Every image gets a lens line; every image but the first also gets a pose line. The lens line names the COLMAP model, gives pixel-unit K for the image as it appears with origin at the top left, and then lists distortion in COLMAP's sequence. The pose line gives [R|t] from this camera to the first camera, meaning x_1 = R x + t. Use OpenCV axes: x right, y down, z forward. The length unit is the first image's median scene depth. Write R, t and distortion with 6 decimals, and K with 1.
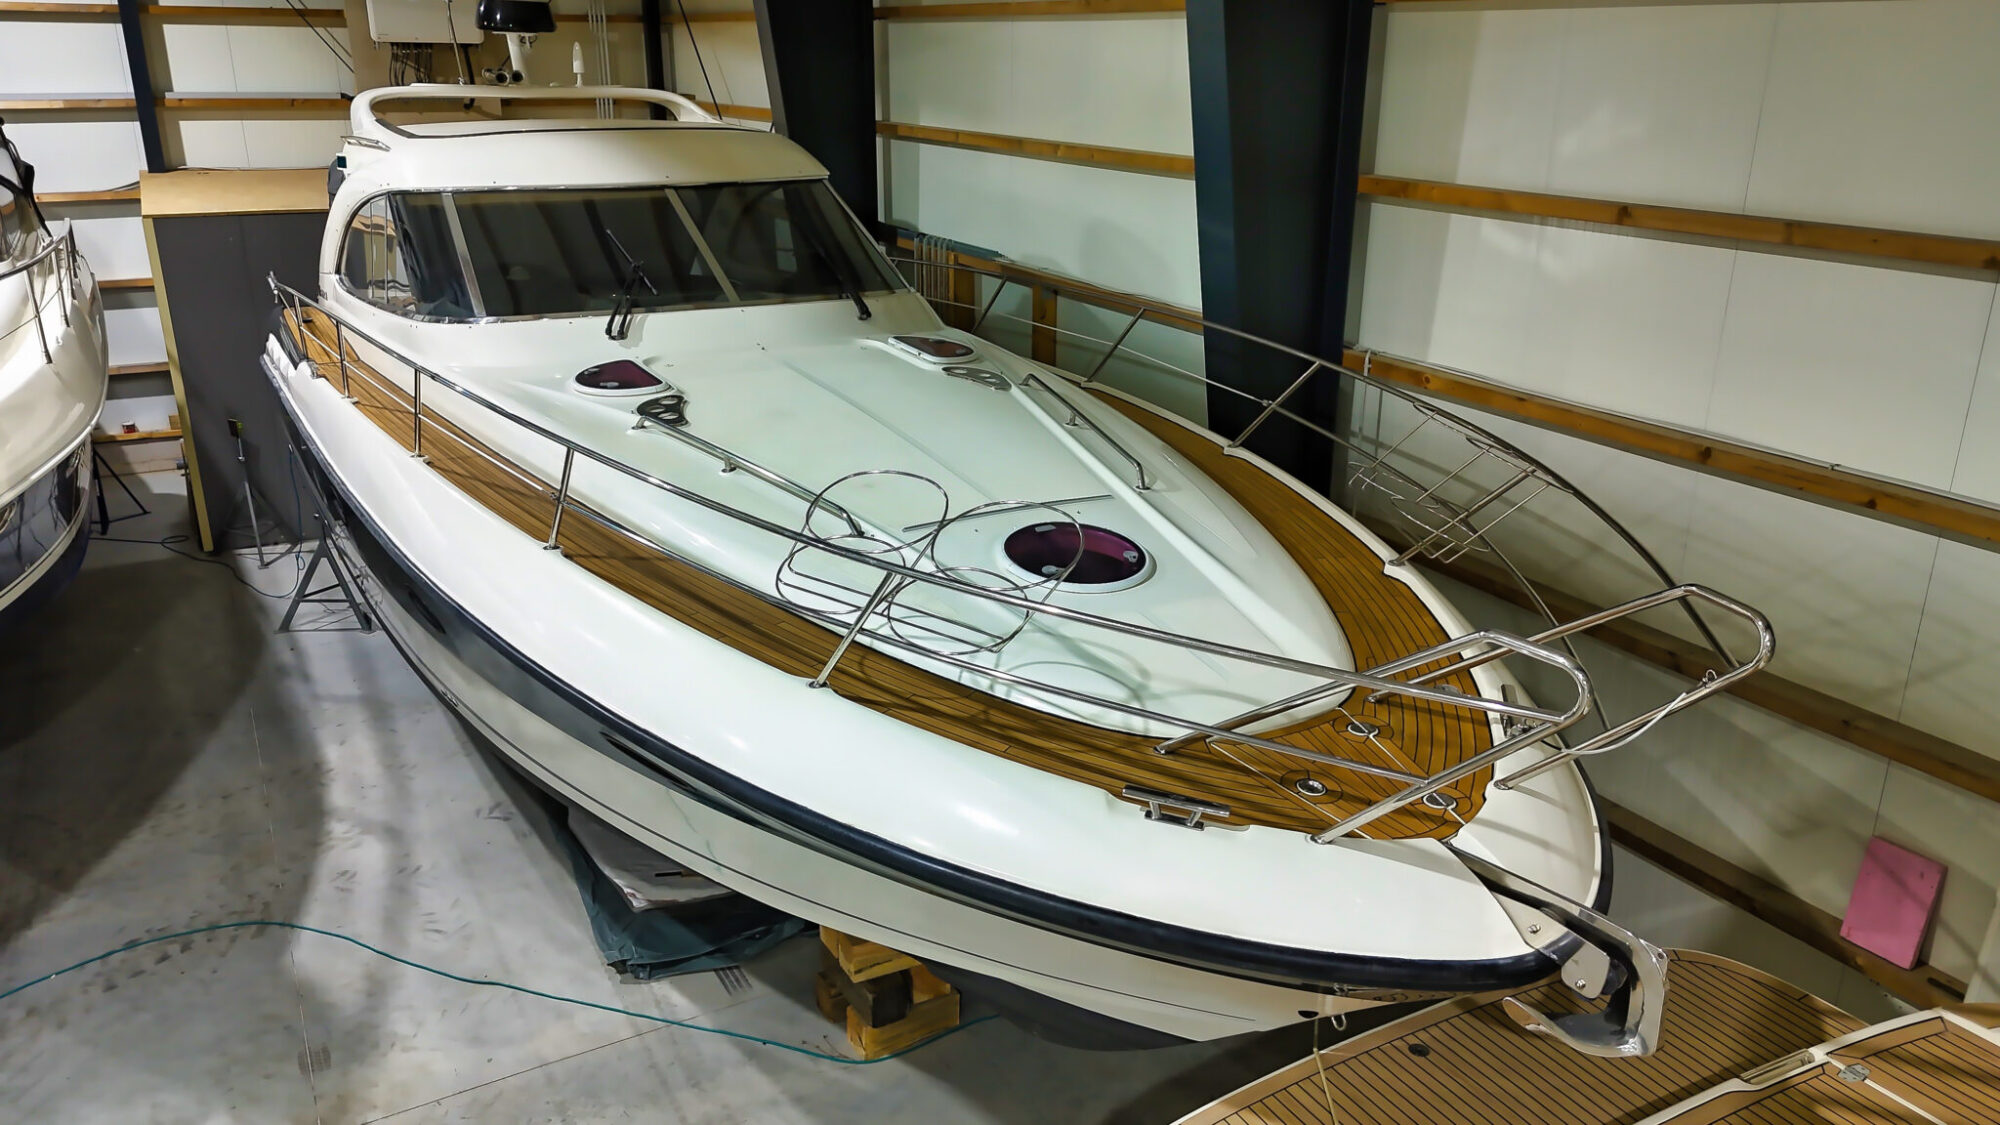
lens RADIAL K [[1497.6, 0, 1004.0], [0, 1497.6, 560.4], [0, 0, 1]] dist [0.095765, -0.092594]
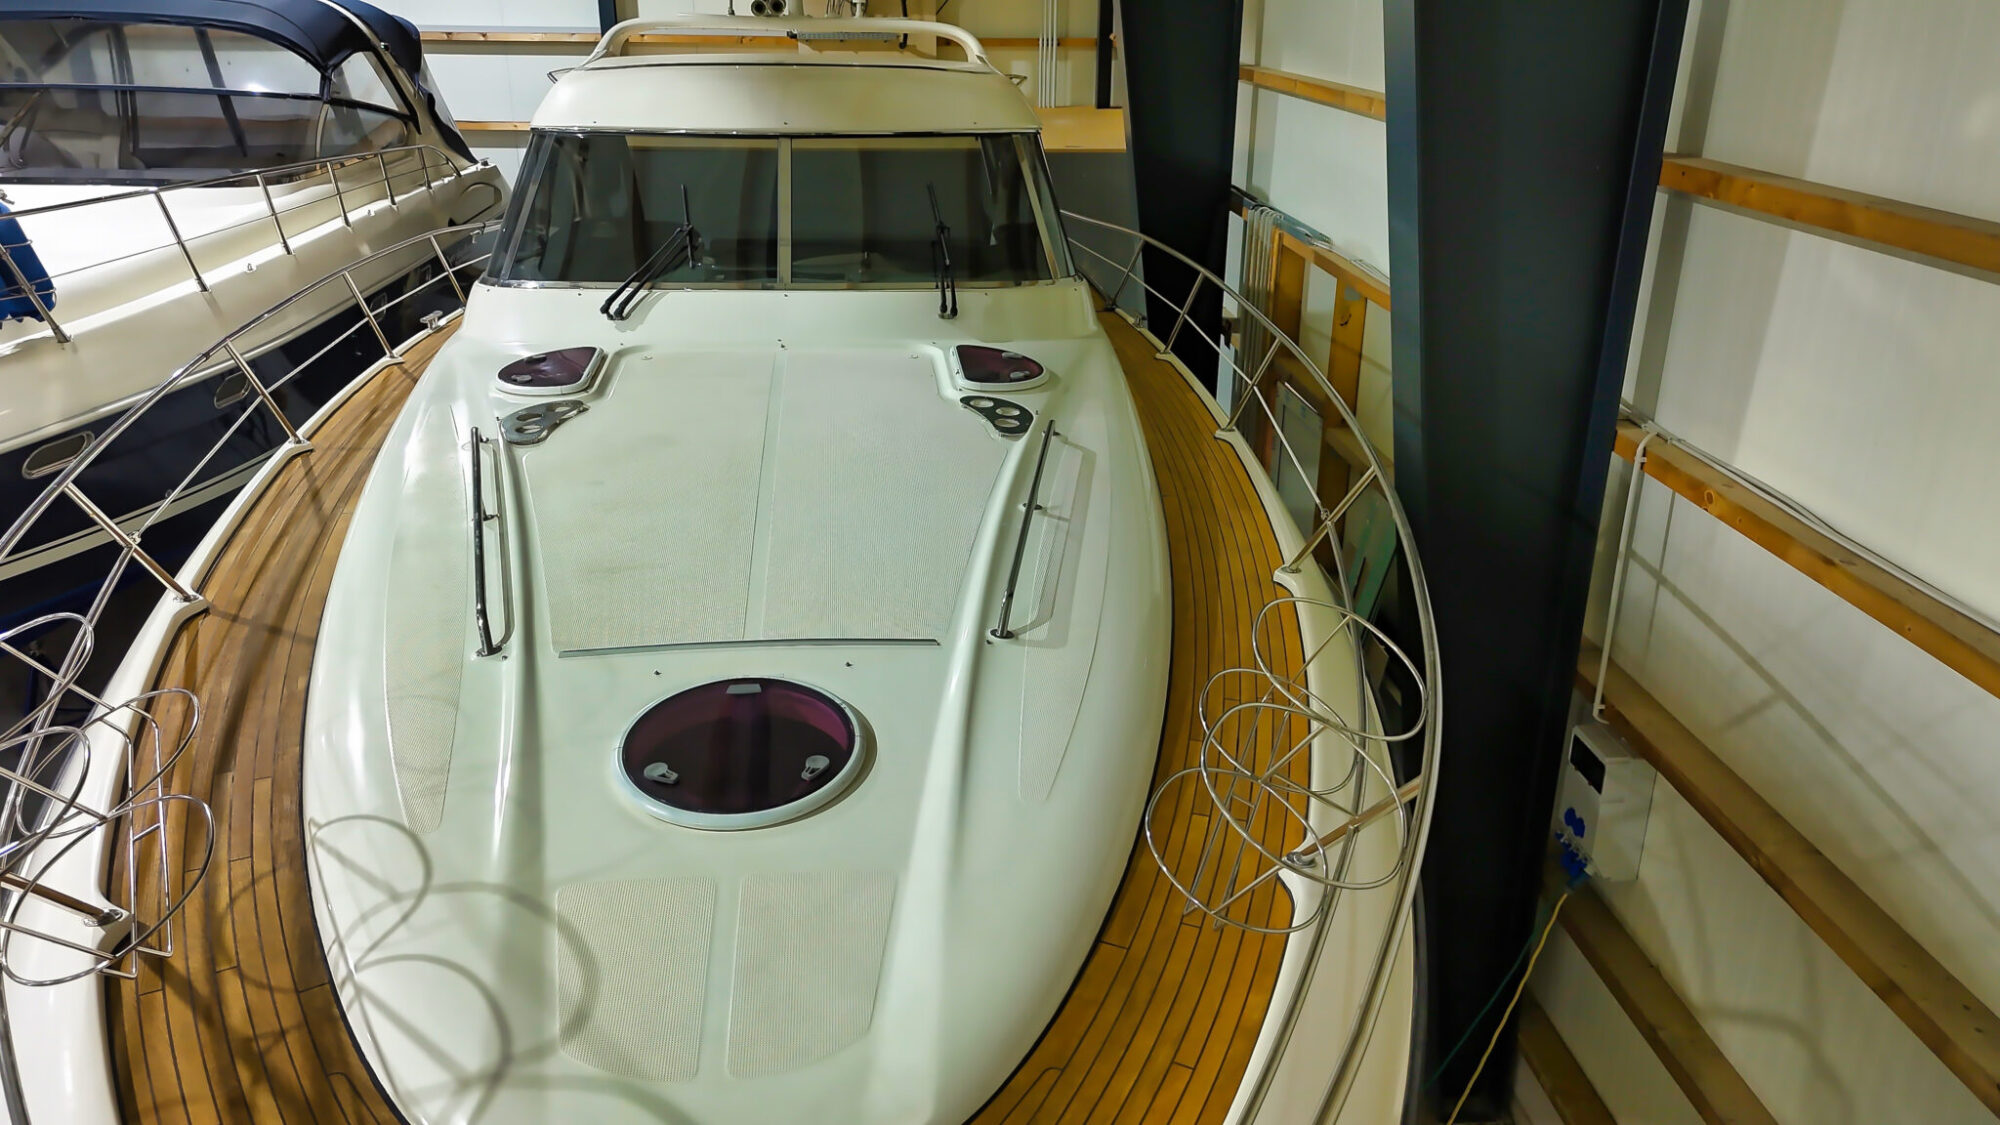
lens RADIAL K [[1497.6, 0, 1004.0], [0, 1497.6, 560.4], [0, 0, 1]] dist [0.095765, -0.092594]
pose [[0.911929, 0.148466, -0.382549, 0.253910], [-0.136908, 0.988917, 0.057431, -0.088766], [0.386836, 0.000001, 0.922149, 0.312128]]
